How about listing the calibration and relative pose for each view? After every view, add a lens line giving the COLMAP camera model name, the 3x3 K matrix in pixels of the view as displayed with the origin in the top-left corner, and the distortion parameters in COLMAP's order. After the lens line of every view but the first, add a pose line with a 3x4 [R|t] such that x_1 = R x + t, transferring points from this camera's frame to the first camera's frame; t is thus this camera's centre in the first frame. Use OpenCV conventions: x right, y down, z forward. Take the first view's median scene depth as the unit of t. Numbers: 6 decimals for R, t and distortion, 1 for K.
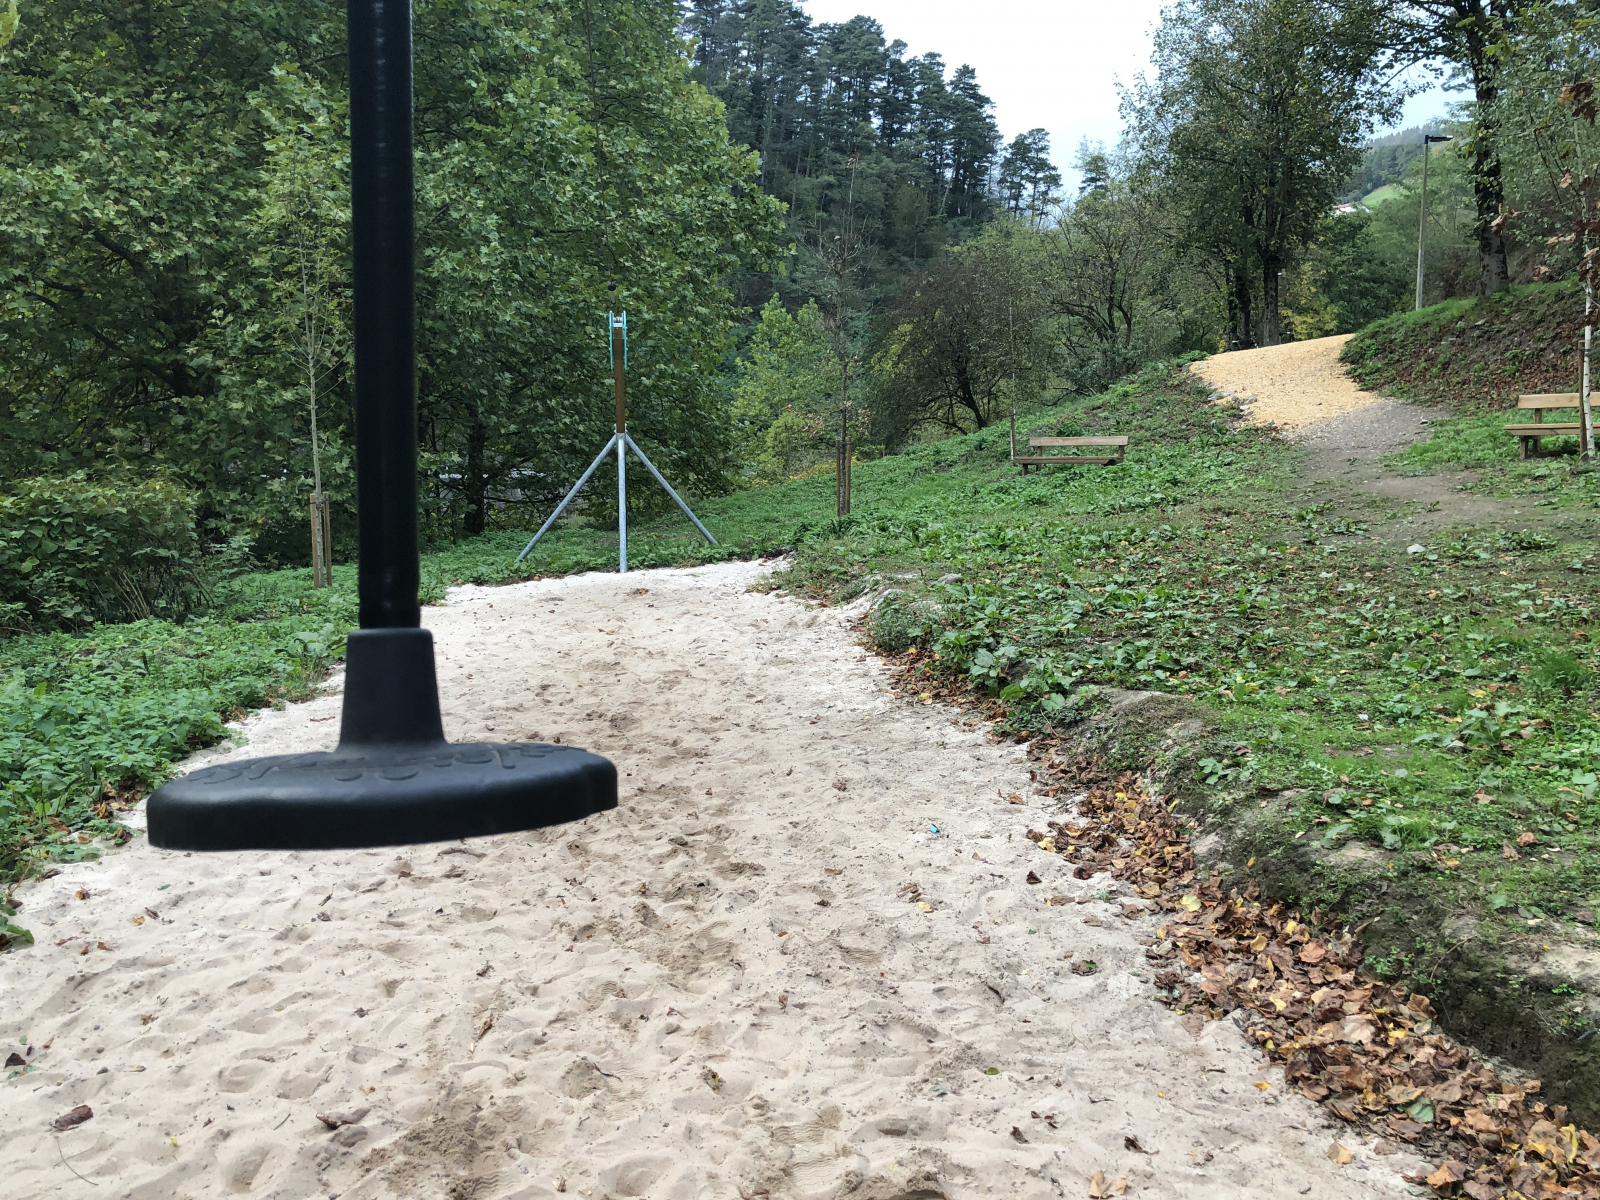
lens RADIAL K [[1307.1, 0, 795.1], [0, 1307.1, 597.9], [0, 0, 1]] dist [0.044449, -0.073689]
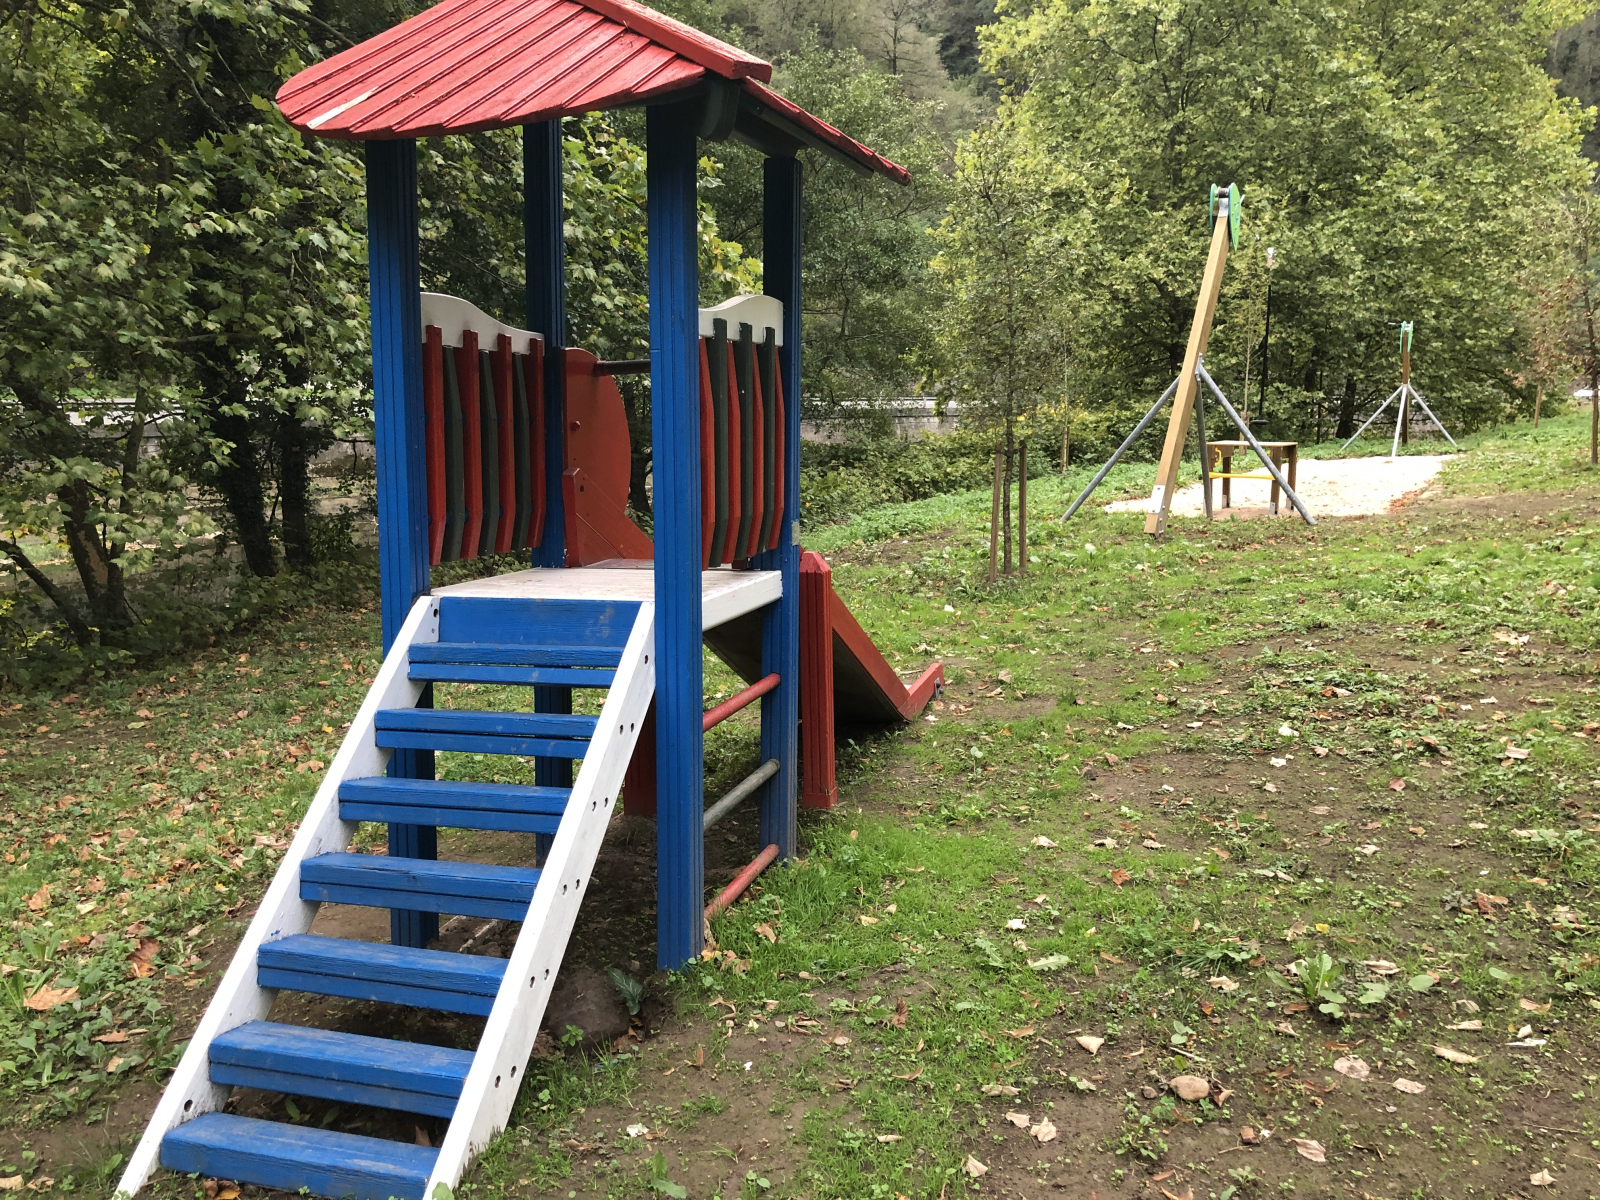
lens RADIAL K [[1307.1, 0, 795.1], [0, 1307.1, 597.9], [0, 0, 1]] dist [0.044449, -0.073689]
pose [[0.784450, 0.111722, -0.610046, 0.318775], [-0.075043, 0.993512, 0.085451, 0.072879], [0.615635, -0.021252, 0.787745, -0.905737]]
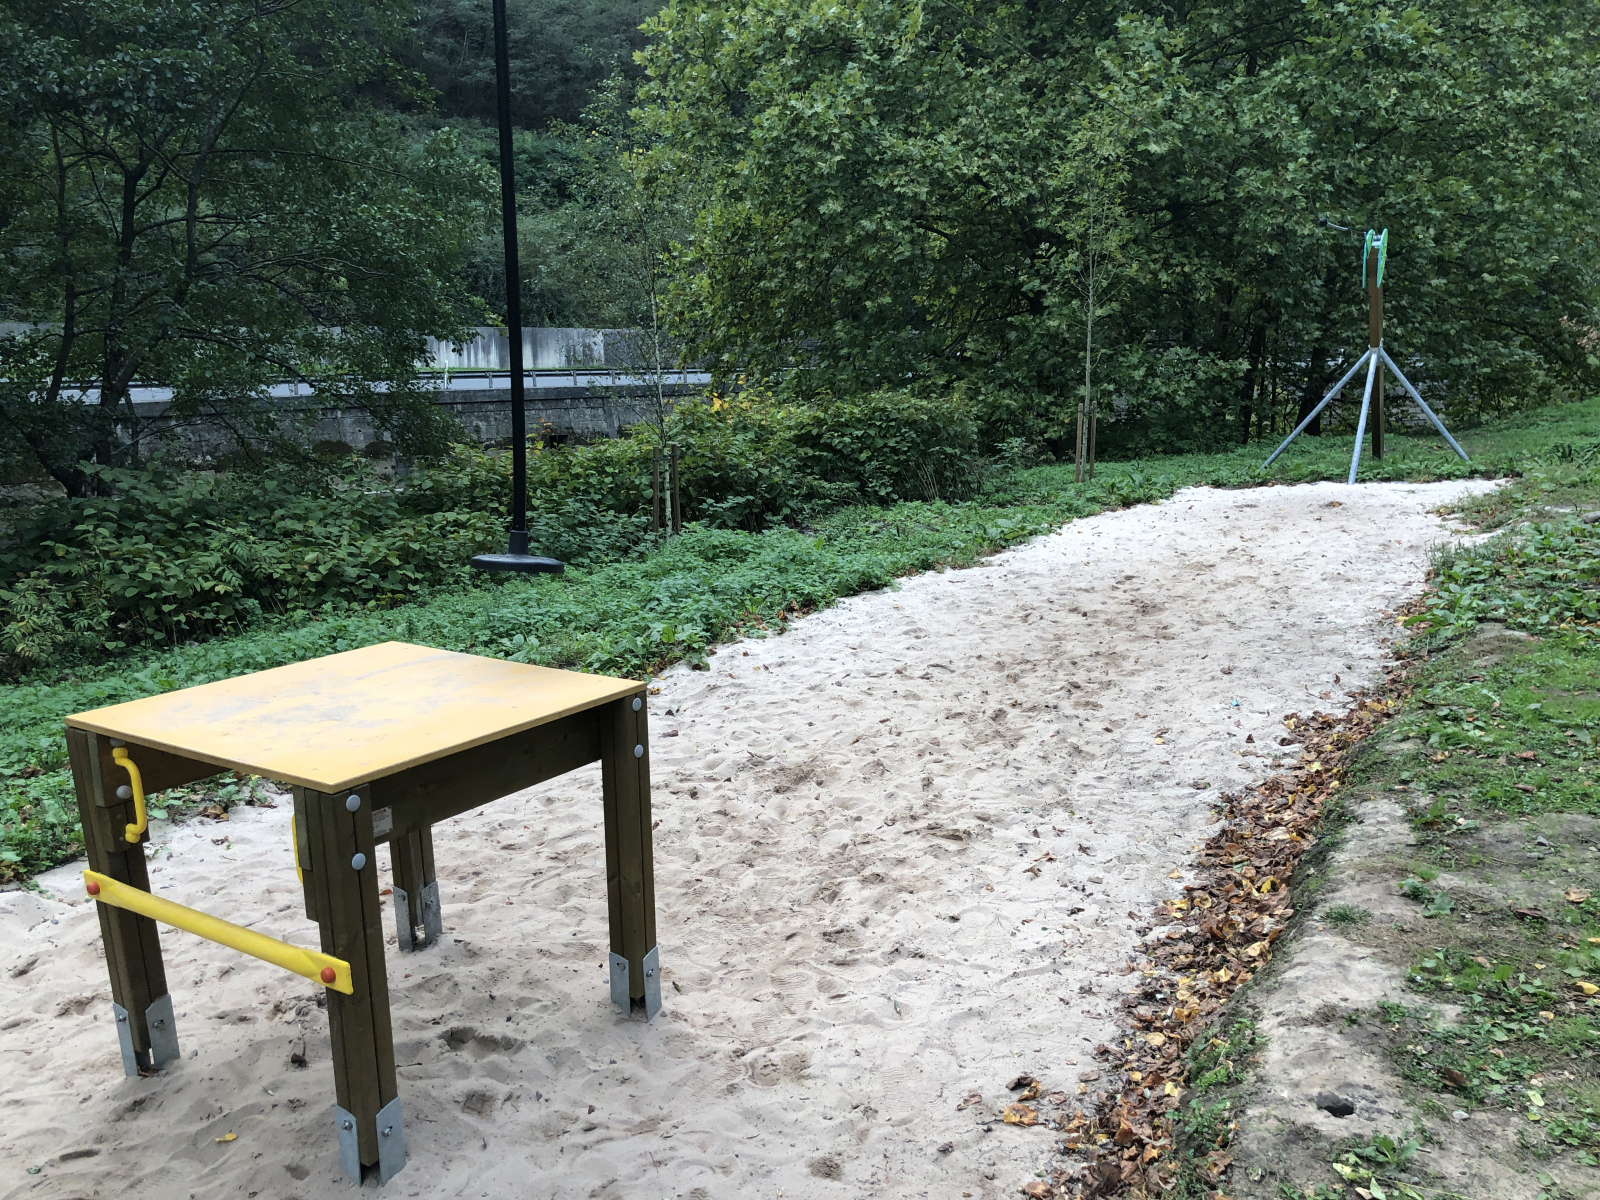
lens RADIAL K [[1307.1, 0, 795.1], [0, 1307.1, 597.9], [0, 0, 1]] dist [0.044449, -0.073689]
pose [[0.781133, 0.116150, -0.613465, 0.145298], [-0.061178, 0.992055, 0.109932, -0.014161], [0.621360, -0.048341, 0.782033, -0.091201]]
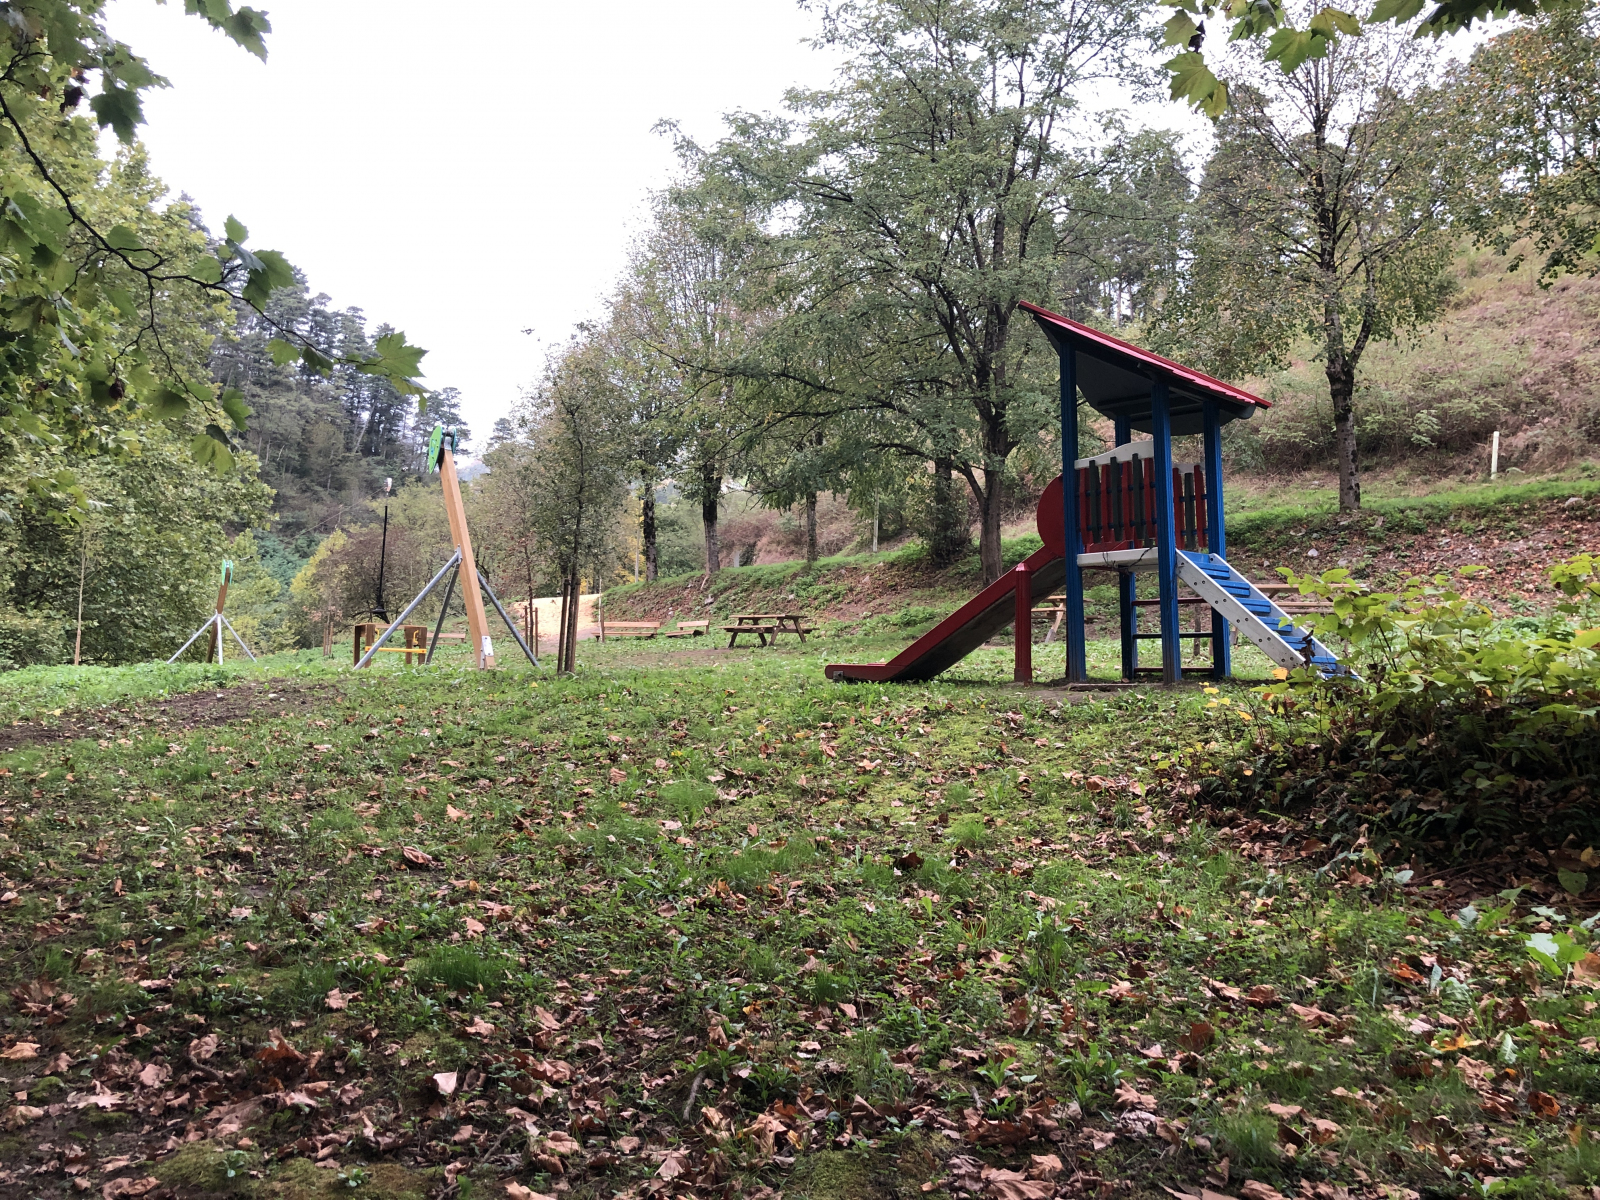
lens RADIAL K [[1307.1, 0, 795.1], [0, 1307.1, 597.9], [0, 0, 1]] dist [0.044449, -0.073689]
pose [[0.901658, 0.074477, 0.425988, -0.173843], [0.002071, 0.984303, -0.176473, 0.201570], [-0.432445, 0.160001, 0.887351, -1.158302]]
